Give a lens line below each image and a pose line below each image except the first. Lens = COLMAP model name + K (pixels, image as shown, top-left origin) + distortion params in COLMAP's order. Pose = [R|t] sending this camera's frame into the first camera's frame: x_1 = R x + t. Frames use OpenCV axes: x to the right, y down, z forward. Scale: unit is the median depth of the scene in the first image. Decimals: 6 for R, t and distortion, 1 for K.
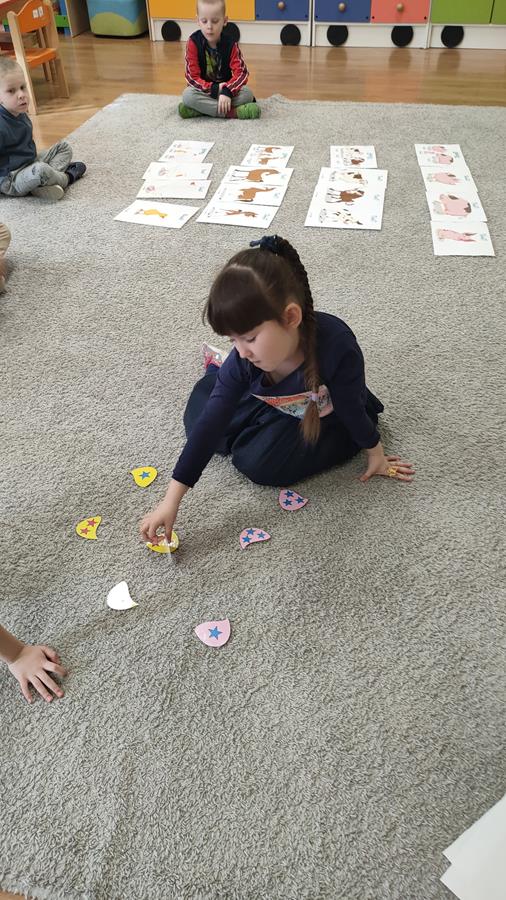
lens RADIAL K [[693.6, 0, 249.3], [0, 693.6, 450.2], [0, 0, 1]] dist [0.066303, -0.068229]
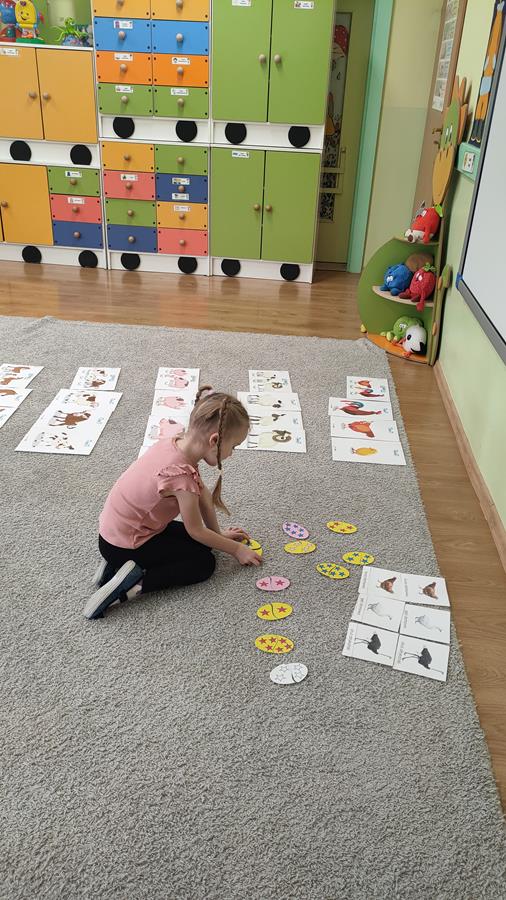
lens RADIAL K [[693.6, 0, 249.3], [0, 693.6, 450.2], [0, 0, 1]] dist [0.066303, -0.068229]
pose [[0.987779, -0.003888, 0.155812, 0.258882], [0.040443, 0.971841, -0.232143, -0.075155], [-0.150522, 0.235607, 0.960121, -0.017526]]
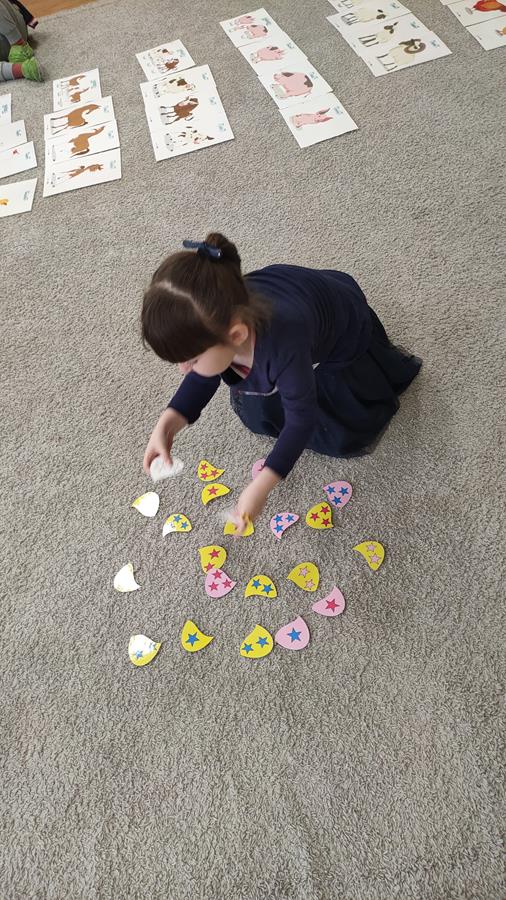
lens RADIAL K [[693.6, 0, 249.3], [0, 693.6, 450.2], [0, 0, 1]] dist [0.066303, -0.068229]
pose [[0.914581, -0.390889, 0.103672, -0.055949], [0.369770, 0.912110, 0.176991, -0.091624], [-0.163744, -0.123537, 0.978737, 0.022071]]
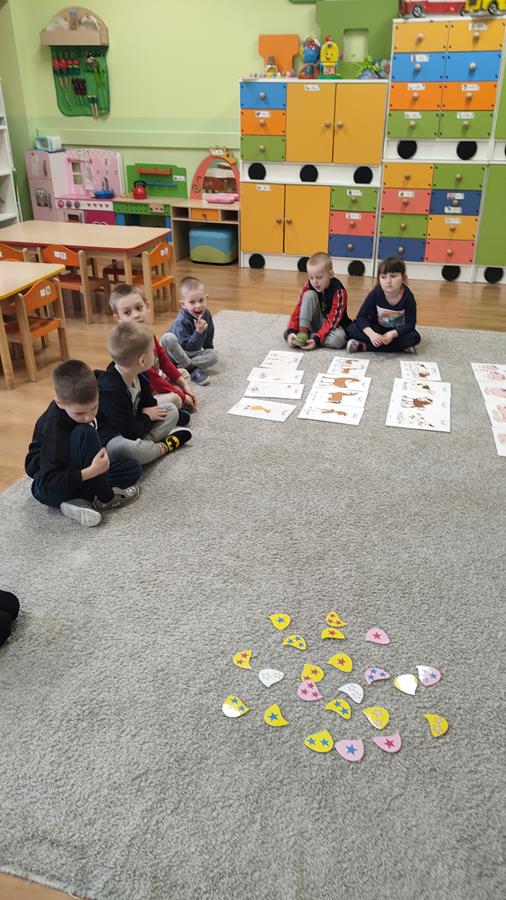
lens RADIAL K [[699.3, 0, 255.1], [0, 699.3, 443.5], [0, 0, 1]] dist [0.069081, -0.070372]
pose [[0.997972, 0.049184, -0.040408, -0.097666], [-0.057890, 0.965251, -0.254831, 0.032320], [0.026470, 0.256653, 0.966141, -0.173914]]
